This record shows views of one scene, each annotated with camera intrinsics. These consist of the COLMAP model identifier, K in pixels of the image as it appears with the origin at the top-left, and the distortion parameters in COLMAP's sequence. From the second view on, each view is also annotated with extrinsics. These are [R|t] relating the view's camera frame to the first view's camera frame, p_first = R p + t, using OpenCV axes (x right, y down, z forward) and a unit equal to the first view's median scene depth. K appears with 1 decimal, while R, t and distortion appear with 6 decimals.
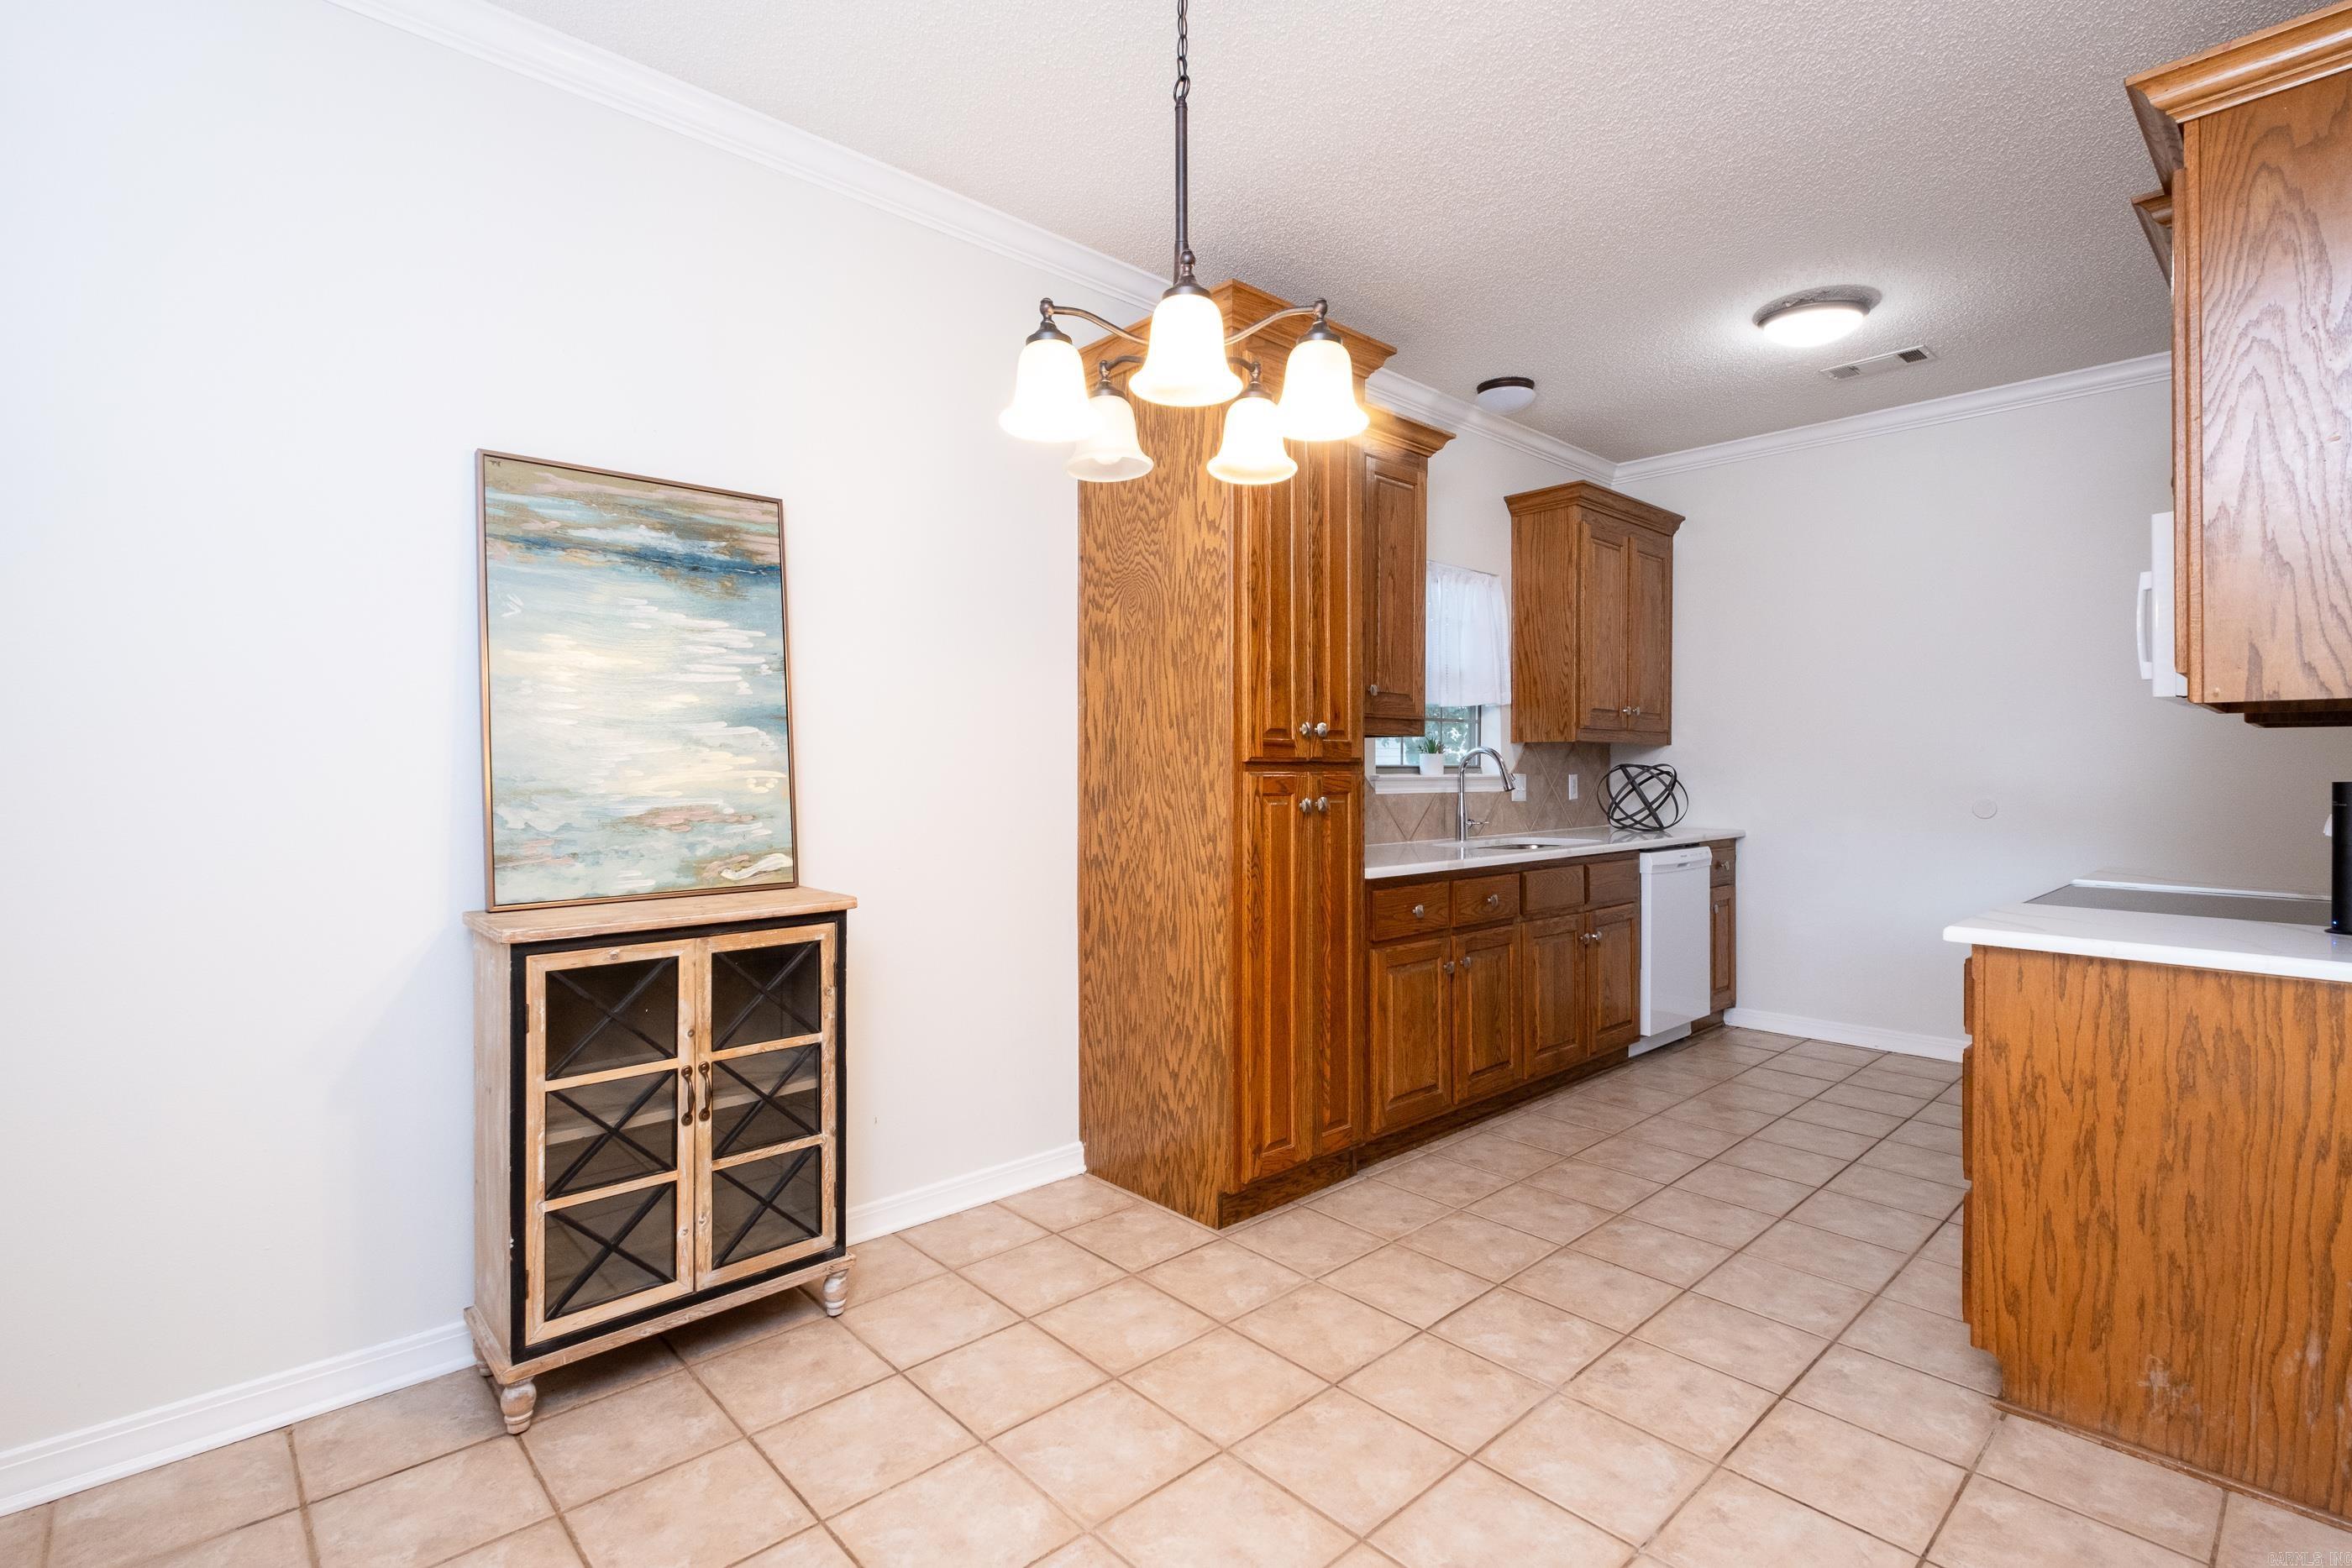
lens RADIAL K [[1094.2, 0, 1182.1], [0, 1094.2, 762.5], [0, 0, 1]] dist [-0.000164, -0.001019]
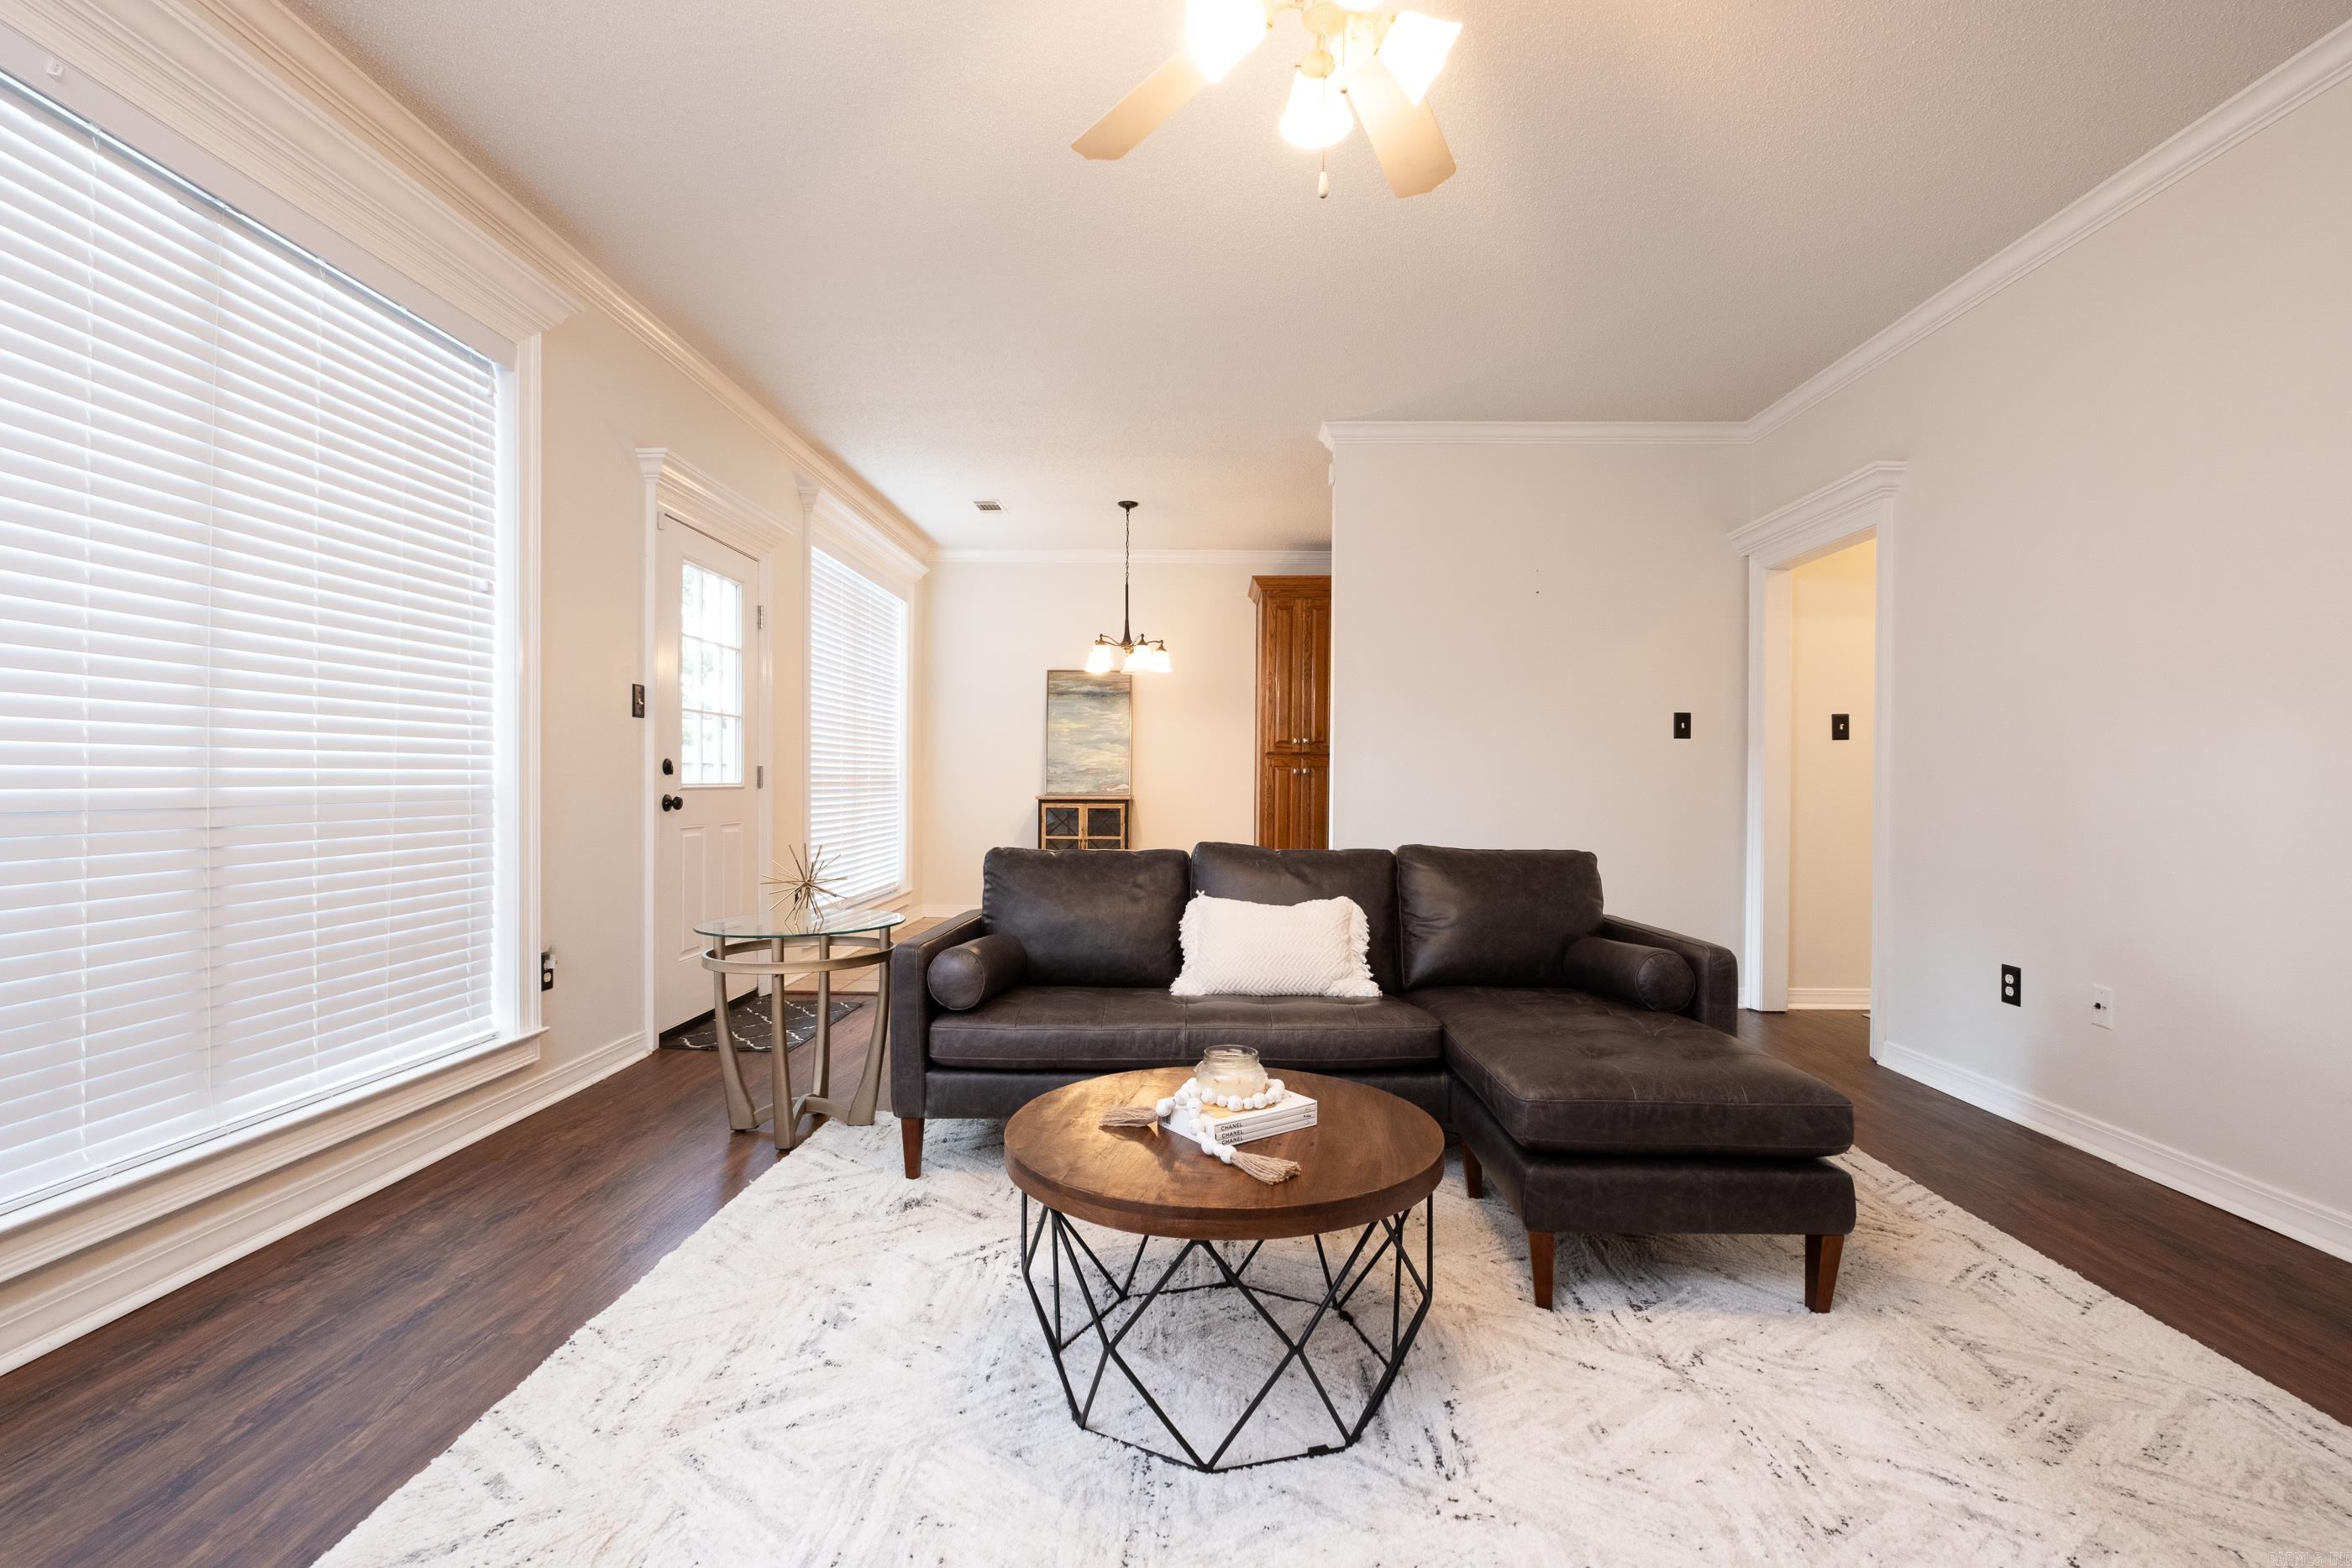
lens RADIAL K [[1057.6, 0, 1184.9], [0, 1057.6, 782.0], [0, 0, 1]] dist [-0.000921, -0.003623]
pose [[0.719676, 0.004135, -0.694298, 1.964098], [-0.005848, 0.999983, -0.000107, 0.079950], [0.694286, 0.004137, 0.719688, -1.123295]]
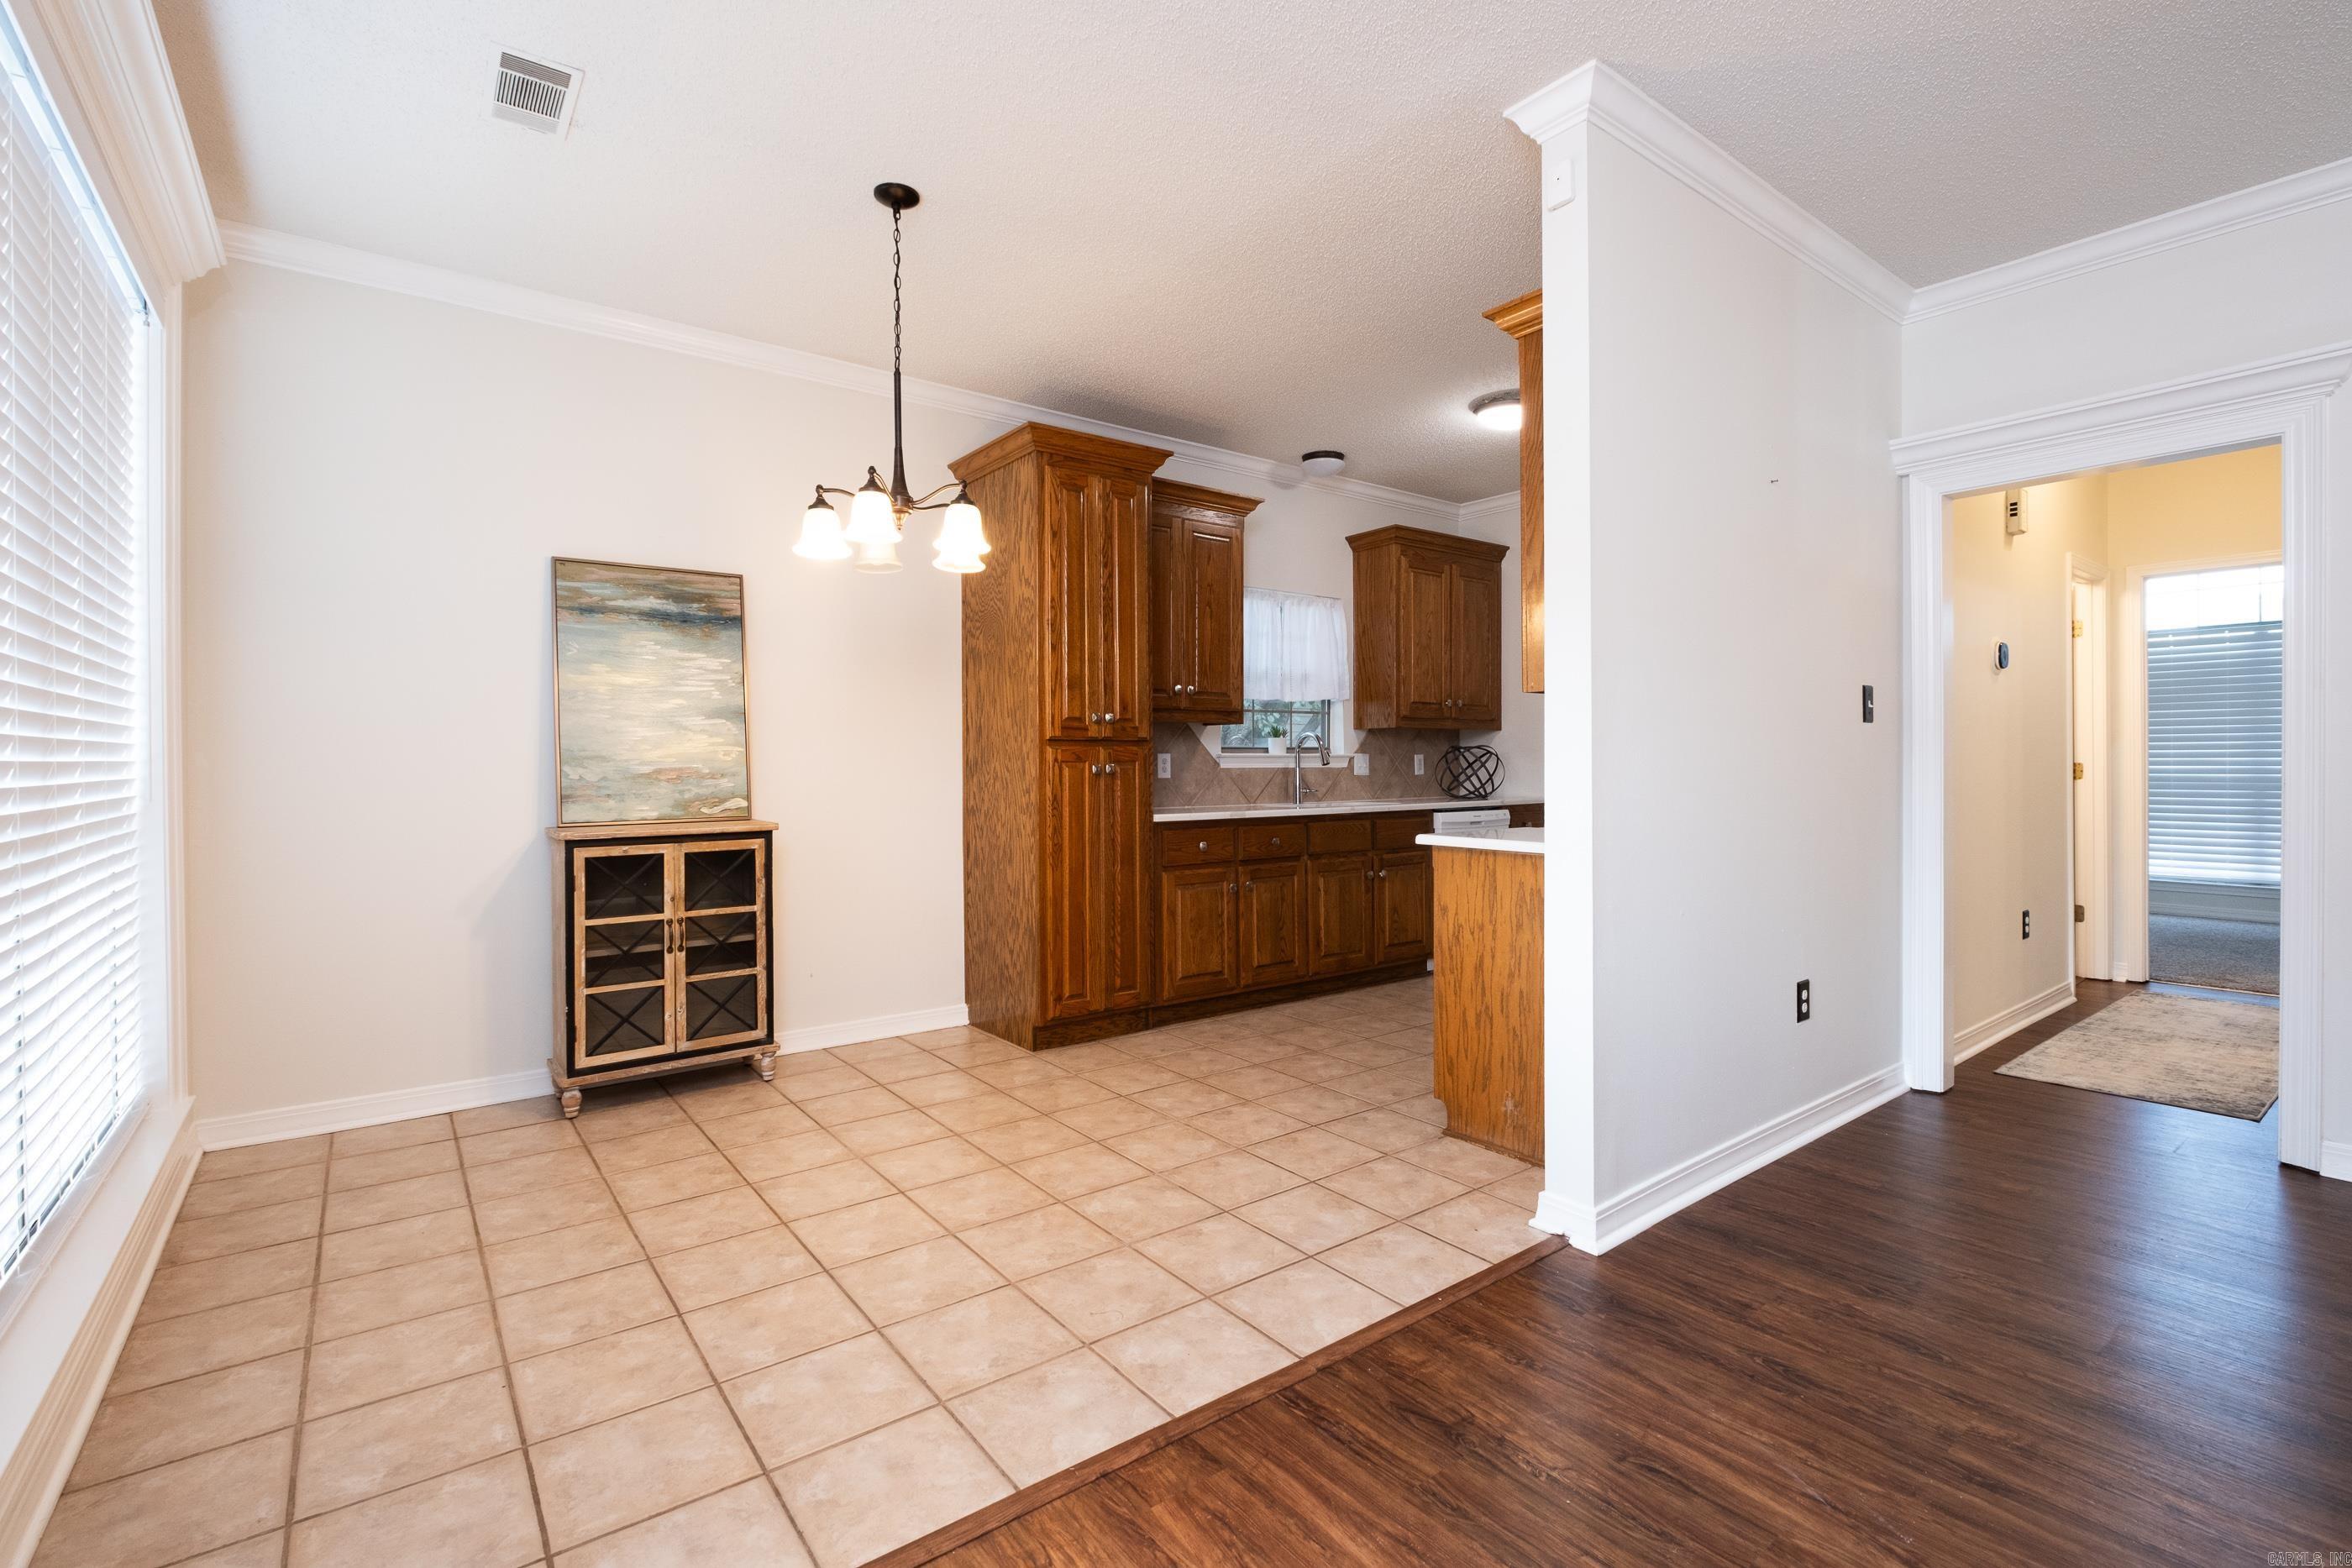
lens RADIAL K [[1050.7, 0, 1182.8], [0, 1050.7, 761.3], [0, 0, 1]] dist [-0.002036, -0.001278]
pose [[0.995713, -0.006886, -0.092240, 0.438974], [0.006978, 0.999975, 0.000678, 0.034539], [0.092233, -0.001319, 0.995737, -0.488312]]
